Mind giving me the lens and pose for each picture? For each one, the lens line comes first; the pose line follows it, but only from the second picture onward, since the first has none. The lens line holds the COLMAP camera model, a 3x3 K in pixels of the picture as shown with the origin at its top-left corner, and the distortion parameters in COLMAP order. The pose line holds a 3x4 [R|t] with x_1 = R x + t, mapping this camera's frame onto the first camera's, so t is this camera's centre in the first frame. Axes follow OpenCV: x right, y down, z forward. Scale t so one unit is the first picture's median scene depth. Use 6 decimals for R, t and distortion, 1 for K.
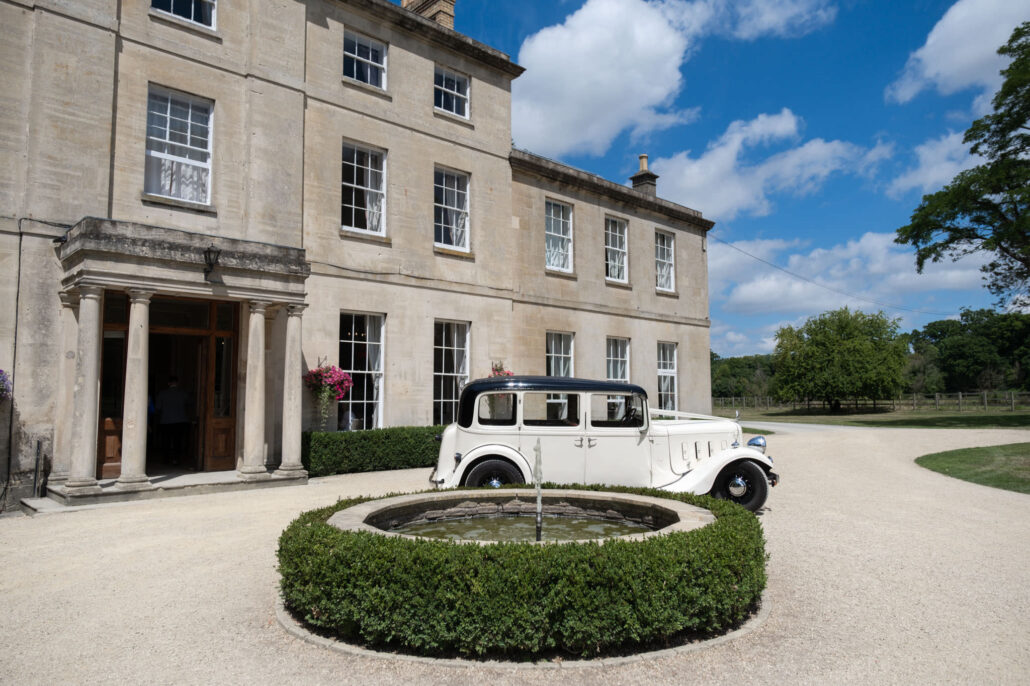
lens RADIAL K [[695.1, 0, 515.0], [0, 695.1, 343.0], [0, 0, 1]] dist [-0.010373, -0.000196]
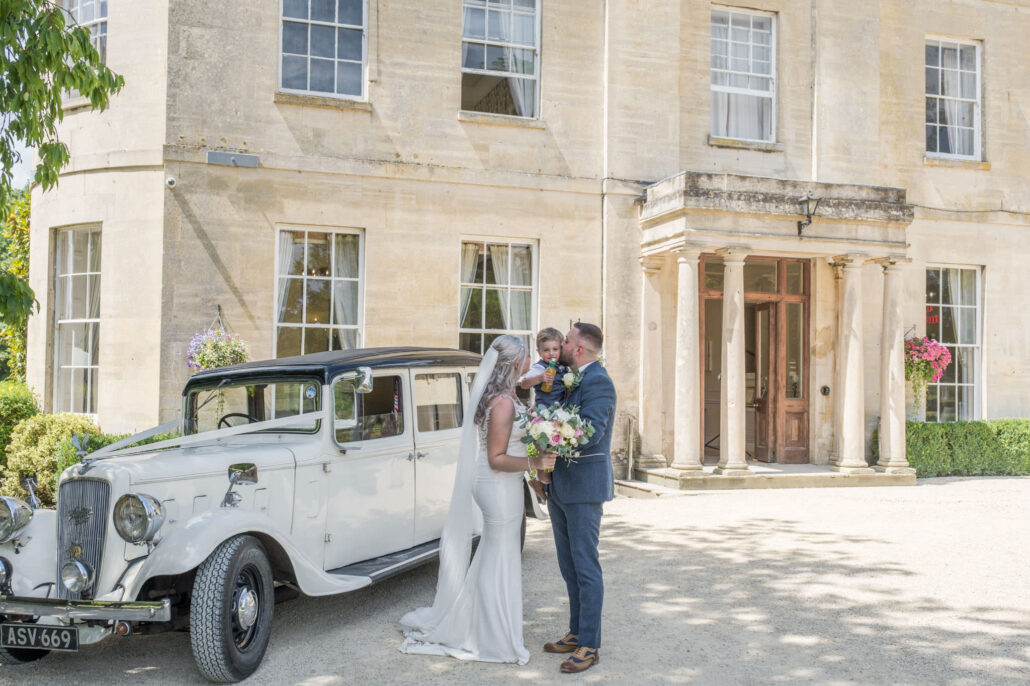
lens RADIAL K [[1010.6, 0, 495.0], [0, 1010.6, 349.4], [0, 0, 1]] dist [0.024651, -0.017446]
pose [[0.897933, 0.000750, -0.440132, -0.219554], [0.018122, 0.999088, 0.038674, -0.006214], [0.439760, -0.042703, 0.897100, -0.248119]]
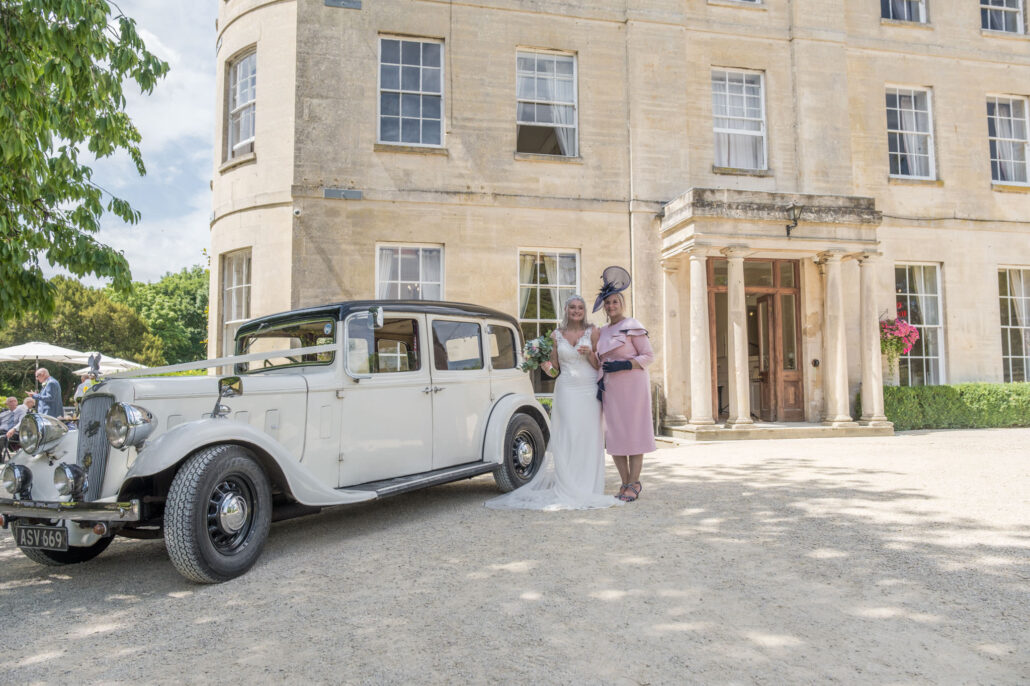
lens RADIAL K [[695.1, 0, 515.0], [0, 695.1, 343.0], [0, 0, 1]] dist [-0.010373, -0.000196]
pose [[0.847761, -0.039217, -0.528927, -0.228986], [0.045598, 0.998959, -0.000982, 0.049232], [0.528415, -0.023285, 0.848667, -0.105639]]
